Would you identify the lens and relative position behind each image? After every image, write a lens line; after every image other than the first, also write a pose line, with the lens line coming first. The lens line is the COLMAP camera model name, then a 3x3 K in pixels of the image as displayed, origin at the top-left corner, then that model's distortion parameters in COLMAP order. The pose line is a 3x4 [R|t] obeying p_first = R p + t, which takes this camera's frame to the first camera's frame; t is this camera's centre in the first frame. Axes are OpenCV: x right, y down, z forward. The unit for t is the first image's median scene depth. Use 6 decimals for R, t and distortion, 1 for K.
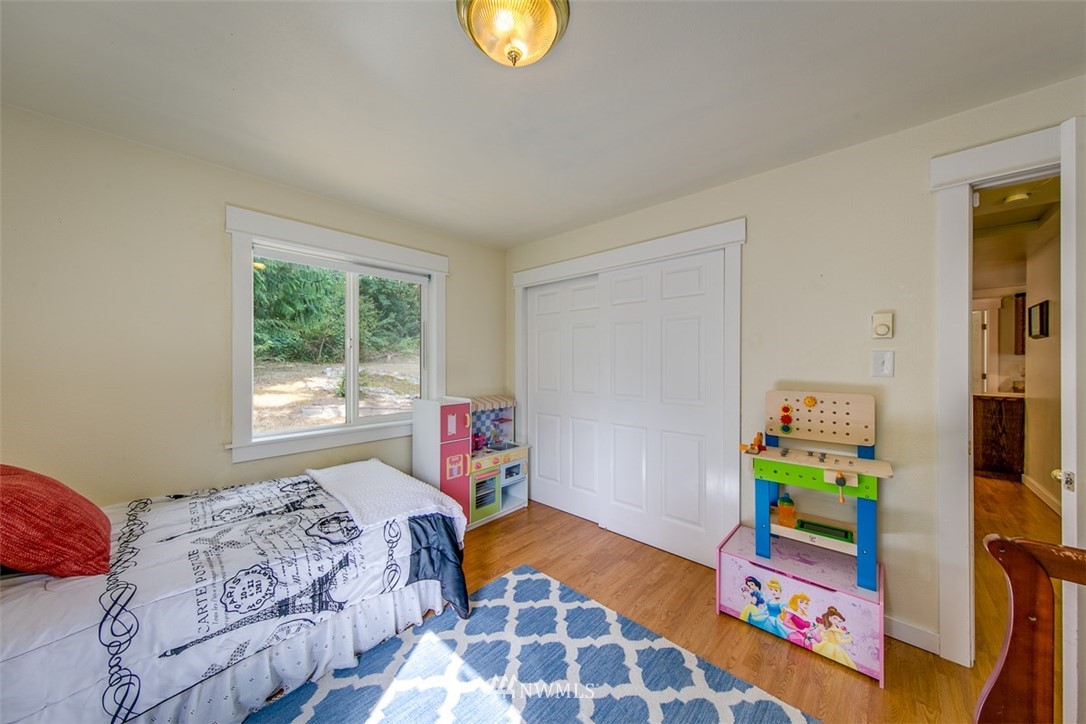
lens RADIAL K [[351.7, 0, 546.0], [0, 351.7, 362.0], [0, 0, 1]] dist [0.002014, -0.000136]
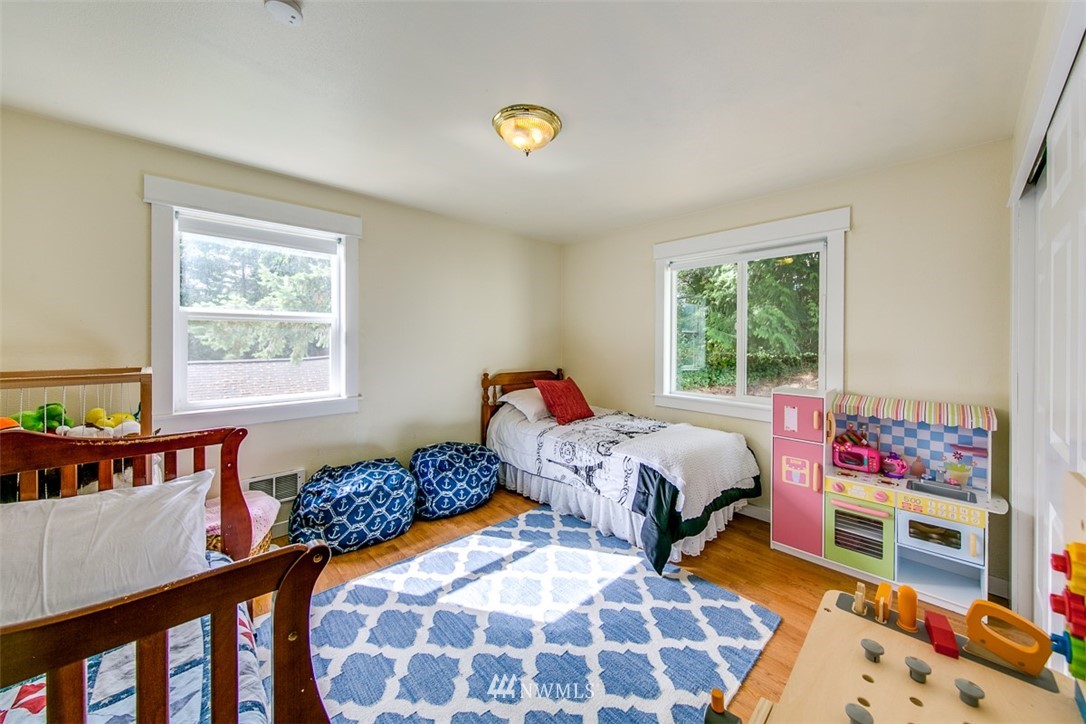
lens RADIAL K [[381.4, 0, 564.9], [0, 381.4, 341.8], [0, 0, 1]] dist [-0.000485, -0.000024]
pose [[-0.023550, 0.000042, -0.999723, 1.005620], [-0.011132, 0.999938, 0.000305, -0.000406], [0.999661, 0.011136, -0.023548, 0.740285]]
